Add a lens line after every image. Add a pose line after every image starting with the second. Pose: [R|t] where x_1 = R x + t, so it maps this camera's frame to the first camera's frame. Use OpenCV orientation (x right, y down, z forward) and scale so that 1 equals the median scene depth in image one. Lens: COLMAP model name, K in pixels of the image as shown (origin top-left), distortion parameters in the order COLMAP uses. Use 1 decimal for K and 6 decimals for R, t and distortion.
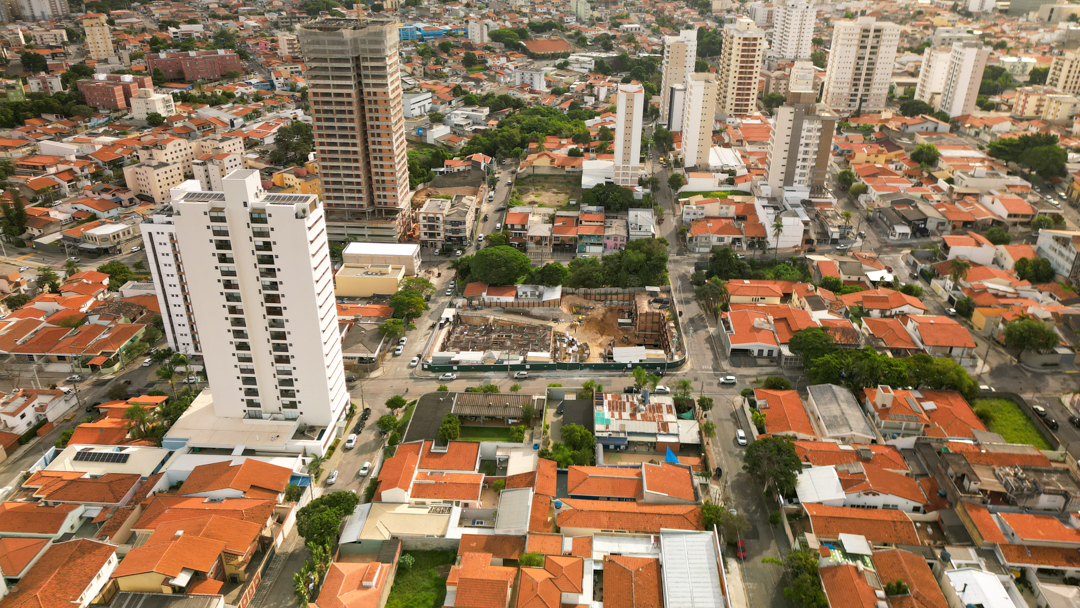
lens RADIAL K [[757.7, 0, 540.7], [0, 757.7, 301.1], [0, 0, 1]] dist [0.070108, -0.068584]
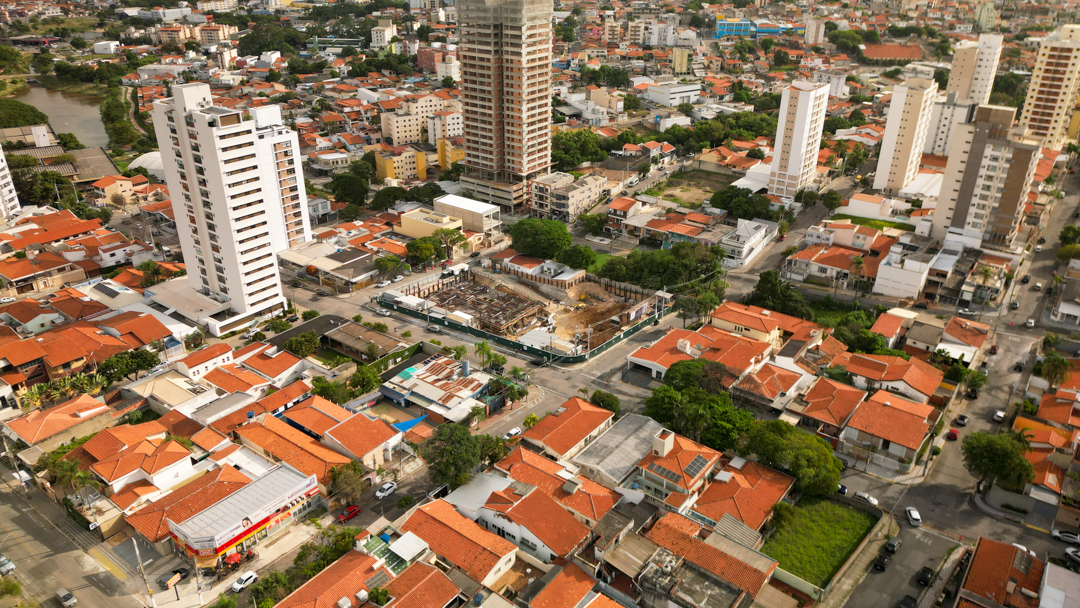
lens RADIAL K [[756.5, 0, 540.3], [0, 756.5, 303.6], [0, 0, 1]] dist [0.073668, -0.076291]
pose [[0.834209, 0.241512, -0.495750, 0.399478], [-0.244189, 0.967833, 0.060593, -0.020629], [0.494437, 0.070509, 0.866349, 0.127540]]
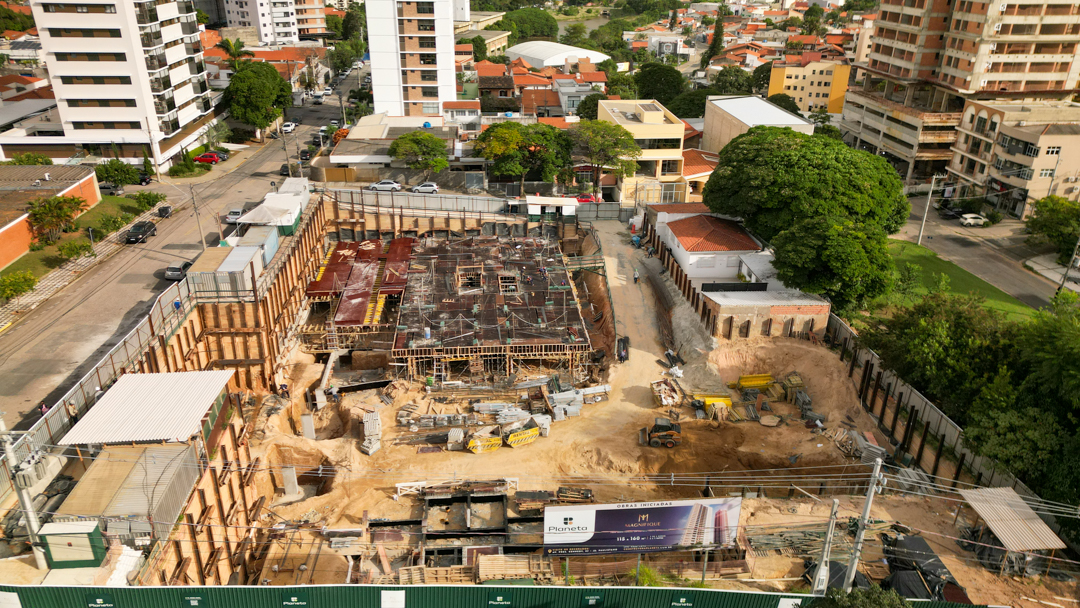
lens RADIAL K [[757.7, 0, 540.7], [0, 757.7, 301.1], [0, 0, 1]] dist [0.070108, -0.068584]
pose [[0.148892, 0.412186, -0.898851, 0.223287], [-0.447840, 0.838527, 0.310340, -0.052571], [0.881630, 0.356334, 0.309443, 0.708845]]
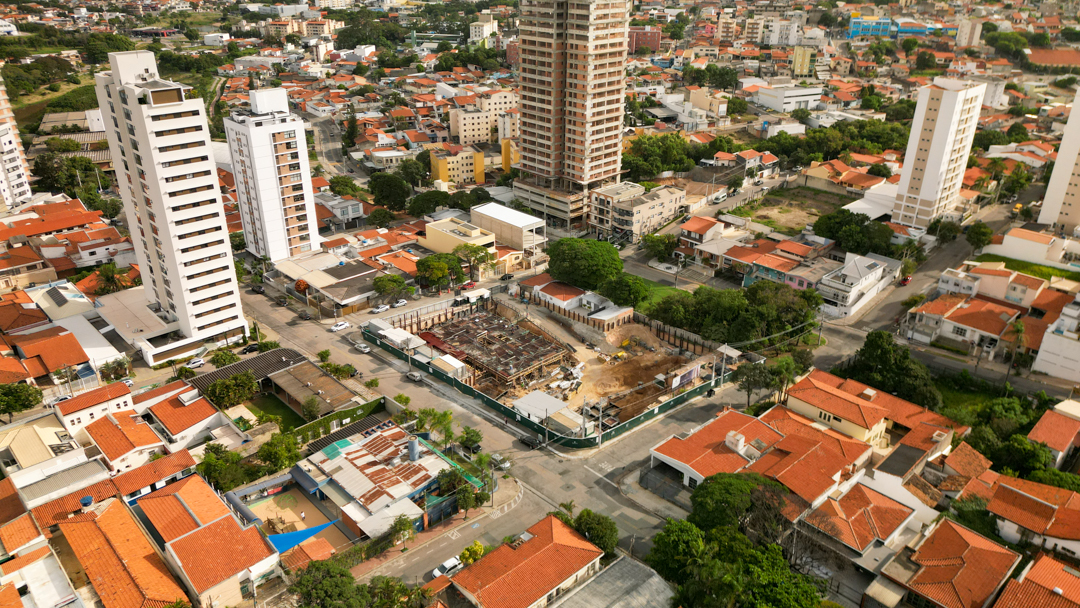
lens RADIAL K [[757.7, 0, 540.7], [0, 757.7, 301.1], [0, 0, 1]] dist [0.070108, -0.068584]
pose [[0.734867, 0.289540, -0.613300, 0.359011], [-0.300319, 0.949723, 0.088518, -0.057297], [0.608095, 0.119137, 0.784874, 0.308305]]
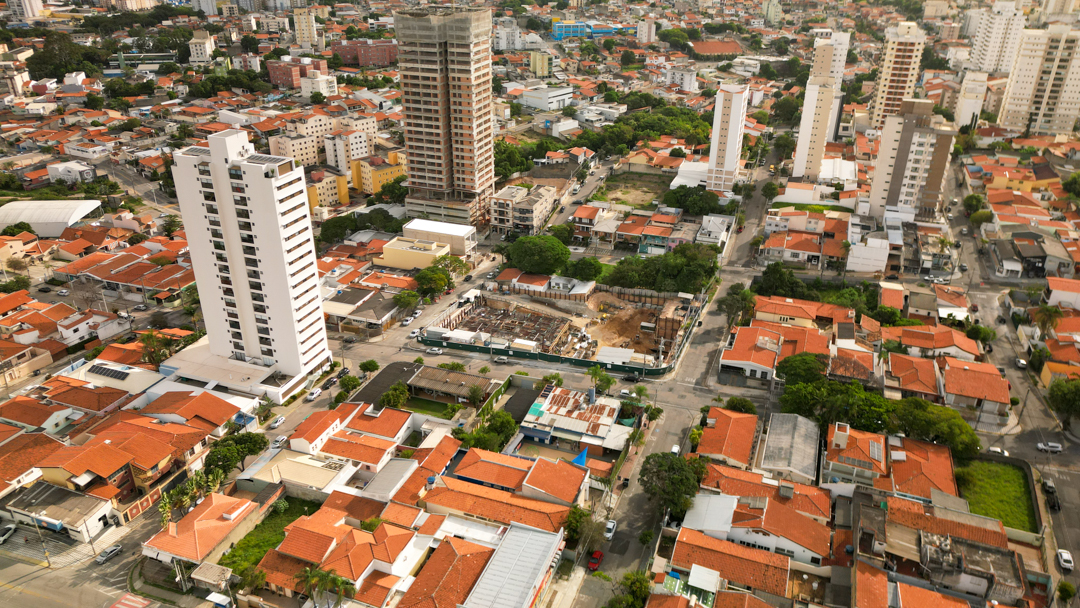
lens RADIAL K [[757.7, 0, 540.7], [0, 757.7, 301.1], [0, 0, 1]] dist [0.070108, -0.068584]
pose [[0.959164, 0.124202, -0.254122, 0.182353], [-0.125379, 0.992041, 0.011625, 0.001888], [0.253544, 0.020712, 0.967102, 0.029983]]
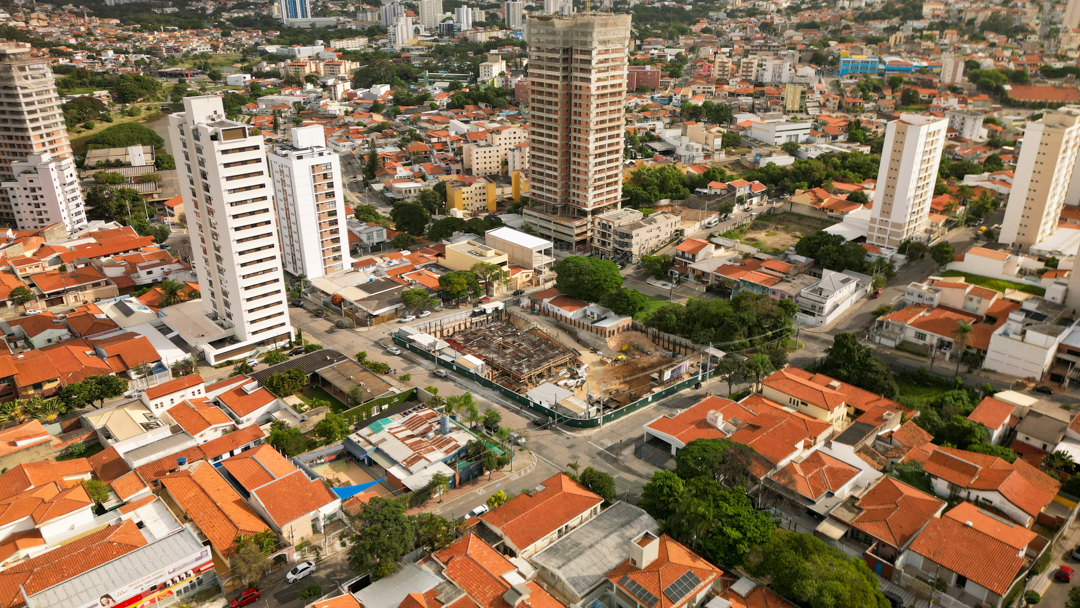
lens RADIAL K [[757.7, 0, 540.7], [0, 757.7, 301.1], [0, 0, 1]] dist [0.070108, -0.068584]
pose [[0.730855, 0.260544, -0.630846, 0.413133], [-0.297026, 0.953574, 0.049720, -0.043298], [0.614513, 0.151040, 0.774313, 0.245177]]
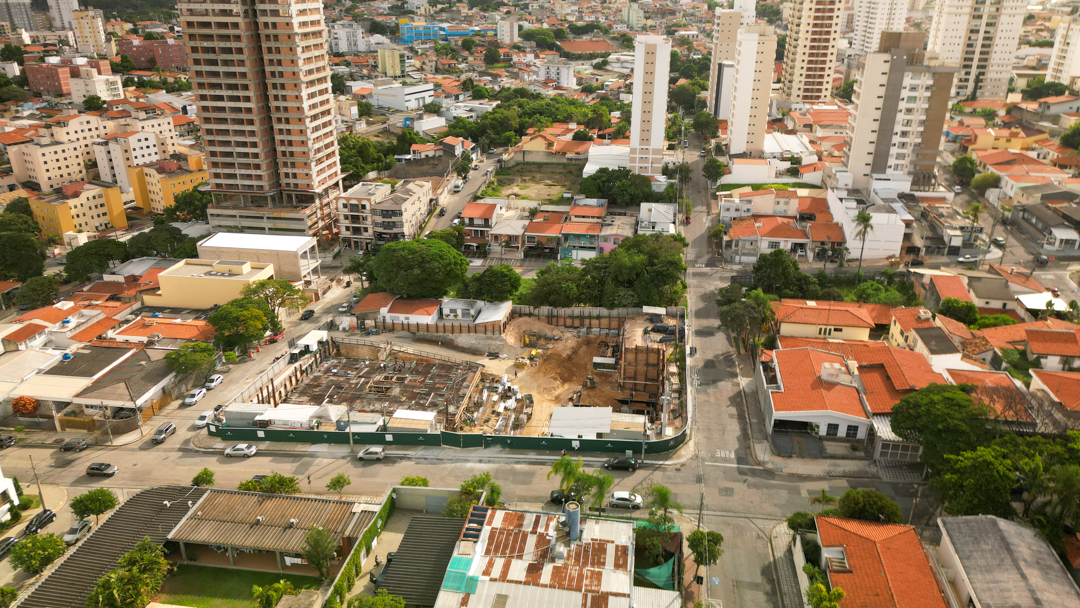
lens RADIAL K [[759.6, 0, 540.9], [0, 759.6, 295.7], [0, 0, 1]] dist [0.071357, -0.067527]
pose [[0.995759, 0.028893, -0.087343, 0.092602], [-0.034191, 0.997626, -0.059783, 0.010199], [0.085408, 0.062516, 0.994383, 0.317658]]
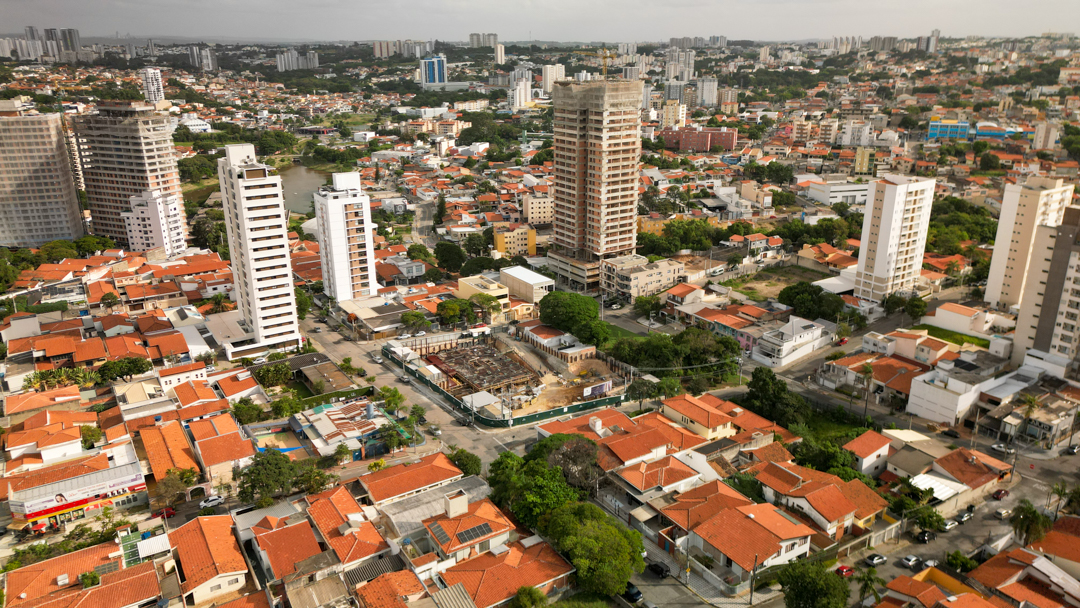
lens RADIAL K [[757.7, 0, 540.7], [0, 757.7, 301.1], [0, 0, 1]] dist [0.070108, -0.068584]
pose [[0.596242, 0.247161, -0.763810, 0.590199], [-0.345111, 0.937942, 0.034110, -0.071192], [0.724840, 0.243262, 0.644539, 0.290949]]
